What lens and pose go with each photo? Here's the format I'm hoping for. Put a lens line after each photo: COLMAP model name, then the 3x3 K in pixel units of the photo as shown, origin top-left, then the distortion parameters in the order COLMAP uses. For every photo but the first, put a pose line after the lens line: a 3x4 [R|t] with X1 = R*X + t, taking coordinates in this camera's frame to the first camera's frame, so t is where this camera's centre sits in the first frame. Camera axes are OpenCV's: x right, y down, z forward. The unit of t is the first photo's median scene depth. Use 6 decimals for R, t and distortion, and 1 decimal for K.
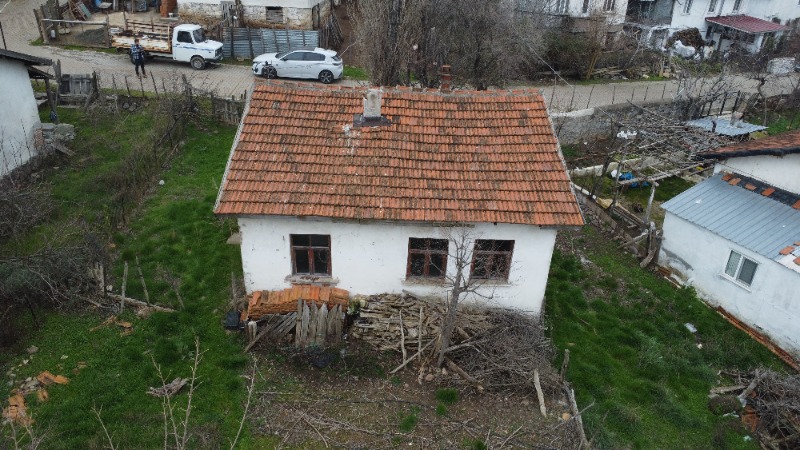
lens RADIAL K [[580.6, 0, 402.4], [0, 580.6, 225.8], [0, 0, 1]] dist [-0.031679, -0.004533]
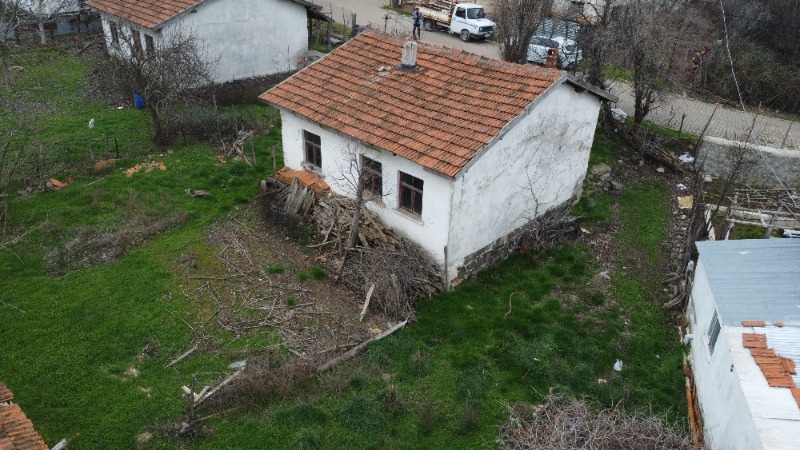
lens RADIAL K [[580.6, 0, 402.4], [0, 580.6, 225.8], [0, 0, 1]] dist [-0.031679, -0.004533]
pose [[0.700322, 0.329033, -0.633472, 0.857244], [-0.342076, 0.933590, 0.106743, 0.000575], [0.626525, 0.141941, 0.766367, 0.120017]]
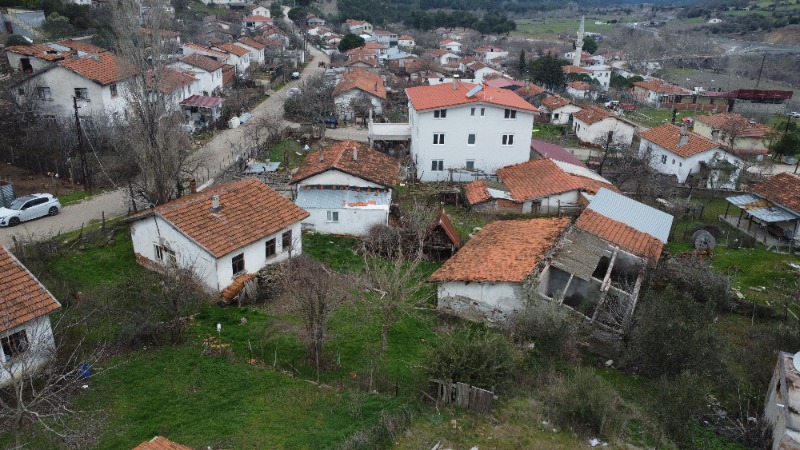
lens RADIAL K [[580.6, 0, 402.4], [0, 580.6, 225.8], [0, 0, 1]] dist [-0.031679, -0.004533]
pose [[0.516117, -0.346521, 0.783292, -1.599899], [0.394001, 0.908058, 0.142106, -0.164952], [-0.760517, 0.235275, 0.605194, -1.017836]]
